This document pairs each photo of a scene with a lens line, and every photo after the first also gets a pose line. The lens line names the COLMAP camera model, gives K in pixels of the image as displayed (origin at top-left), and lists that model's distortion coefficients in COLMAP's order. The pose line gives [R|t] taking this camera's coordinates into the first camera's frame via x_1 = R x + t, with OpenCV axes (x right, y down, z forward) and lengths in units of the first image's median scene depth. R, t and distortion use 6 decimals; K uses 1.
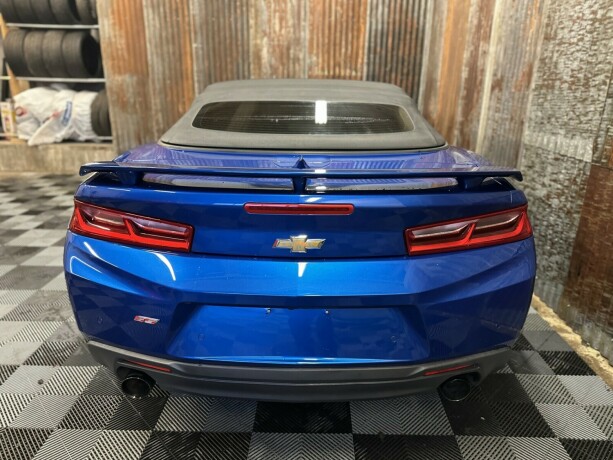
lens RADIAL K [[435.9, 0, 306.4], [0, 435.9, 234.3], [0, 0, 1]] dist [0.000792, -0.009404]
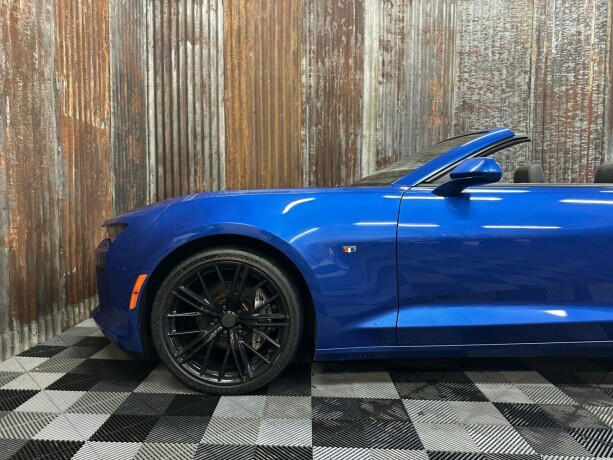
lens RADIAL K [[426.6, 0, 309.5], [0, 426.6, 231.6], [0, 0, 1]] dist [0.047232, -0.054767]
pose [[-0.020566, -0.076658, 0.996845, -0.495820], [0.310799, 0.947166, 0.079249, -0.202969], [-0.950253, 0.311449, 0.004346, 0.806422]]
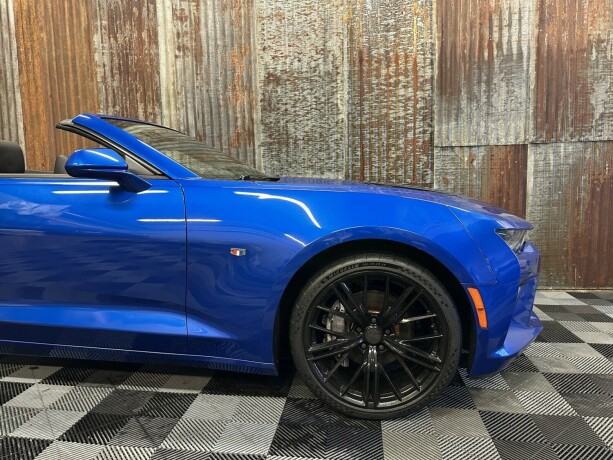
lens RADIAL K [[425.0, 0, 307.0], [0, 425.0, 232.2], [0, 0, 1]] dist [0.044490, -0.051876]
pose [[0.098984, -0.120496, 0.987767, -0.413651], [0.335902, 0.938423, 0.080816, -0.074229], [-0.936681, 0.323794, 0.133364, 0.411918]]
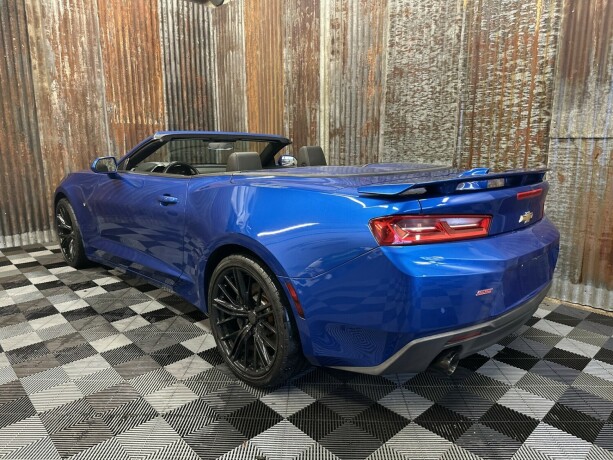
lens RADIAL K [[429.9, 0, 310.1], [0, 429.9, 229.0], [0, 0, 1]] dist [0.031139, -0.038497]
pose [[0.705706, -0.147888, 0.692898, -0.380708], [0.234630, 0.971571, -0.031601, -0.016098], [-0.668526, 0.184875, 0.720343, 0.090258]]
